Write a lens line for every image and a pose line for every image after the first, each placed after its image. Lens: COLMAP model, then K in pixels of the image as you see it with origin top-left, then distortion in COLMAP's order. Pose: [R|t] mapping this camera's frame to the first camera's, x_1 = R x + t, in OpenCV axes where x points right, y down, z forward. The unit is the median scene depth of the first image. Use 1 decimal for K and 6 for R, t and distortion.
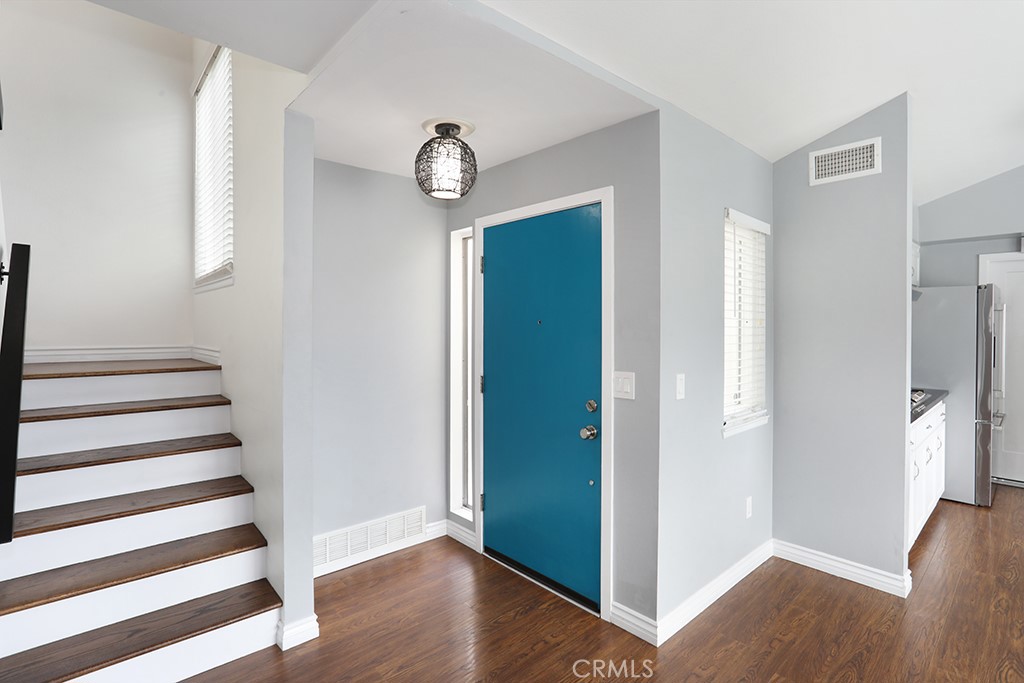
lens RADIAL K [[502.8, 0, 528.6], [0, 502.8, 334.2], [0, 0, 1]] dist [-0.023391, 0.005947]
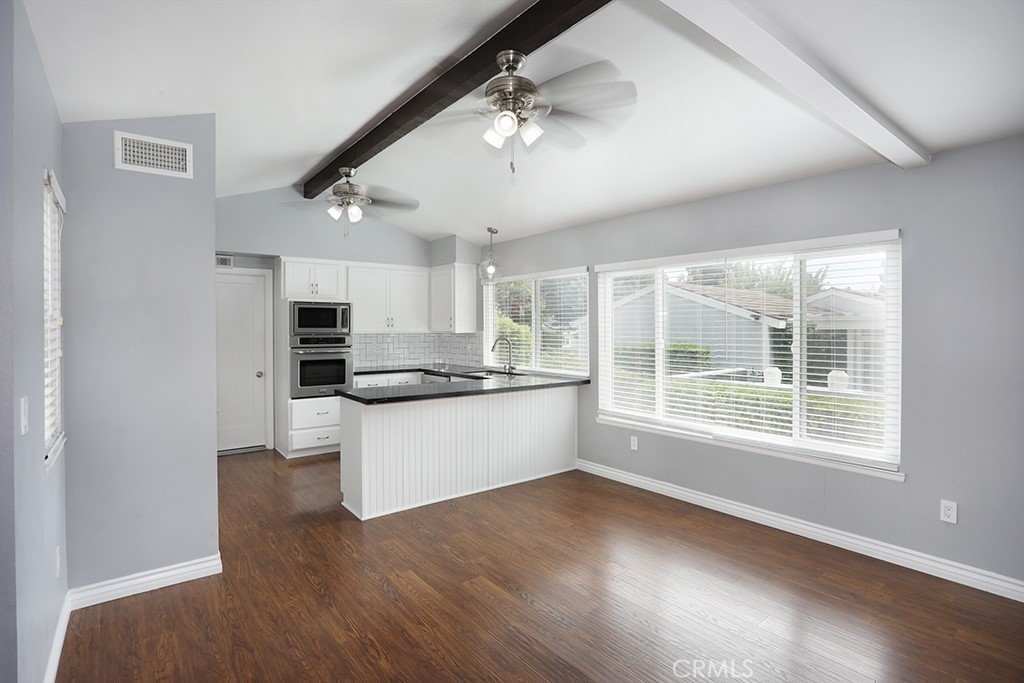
lens RADIAL K [[502.8, 0, 503.0], [0, 502.8, 322.6], [0, 0, 1]] dist [-0.023391, 0.005947]
pose [[0.101309, 0.000764, 0.994855, -0.267816], [0.021308, 0.999769, -0.002938, -0.004745], [-0.994627, 0.021496, 0.101269, 0.247524]]
